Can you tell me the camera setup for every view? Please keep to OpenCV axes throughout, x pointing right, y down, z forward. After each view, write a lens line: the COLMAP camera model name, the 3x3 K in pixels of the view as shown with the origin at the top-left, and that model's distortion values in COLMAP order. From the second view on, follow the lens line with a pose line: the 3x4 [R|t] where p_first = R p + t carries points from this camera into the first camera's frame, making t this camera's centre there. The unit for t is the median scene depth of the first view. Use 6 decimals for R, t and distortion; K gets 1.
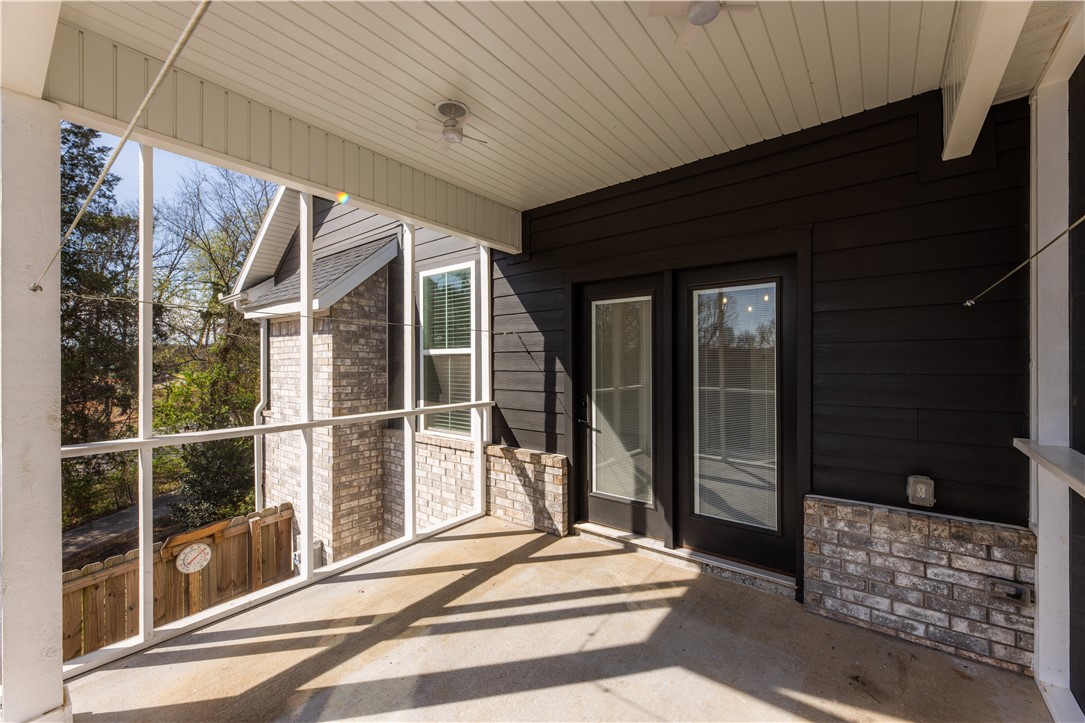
lens RADIAL K [[435.6, 0, 539.7], [0, 435.6, 362.2], [0, 0, 1]] dist [0.001427, 0.000013]
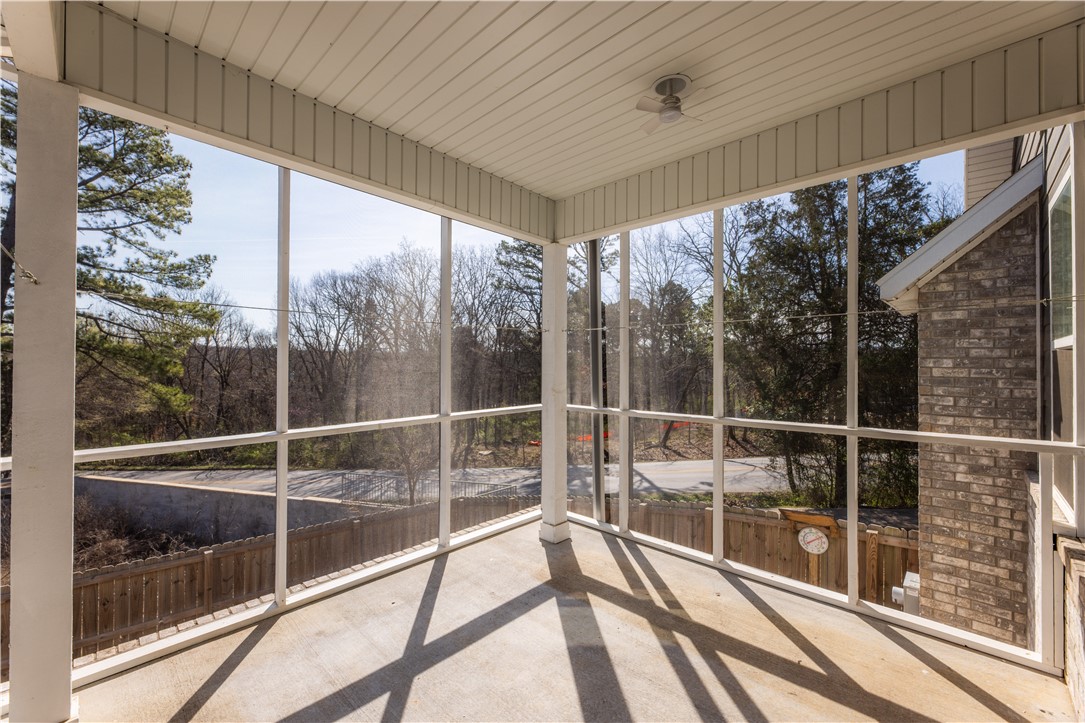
lens RADIAL K [[435.6, 0, 540.6], [0, 435.6, 362.9], [0, 0, 1]] dist [0.001427, 0.000013]
pose [[-0.101675, -0.001014, -0.994817, 0.359379], [0.001204, 0.999999, -0.001142, -0.000731], [0.994817, -0.001314, -0.101673, 0.404289]]
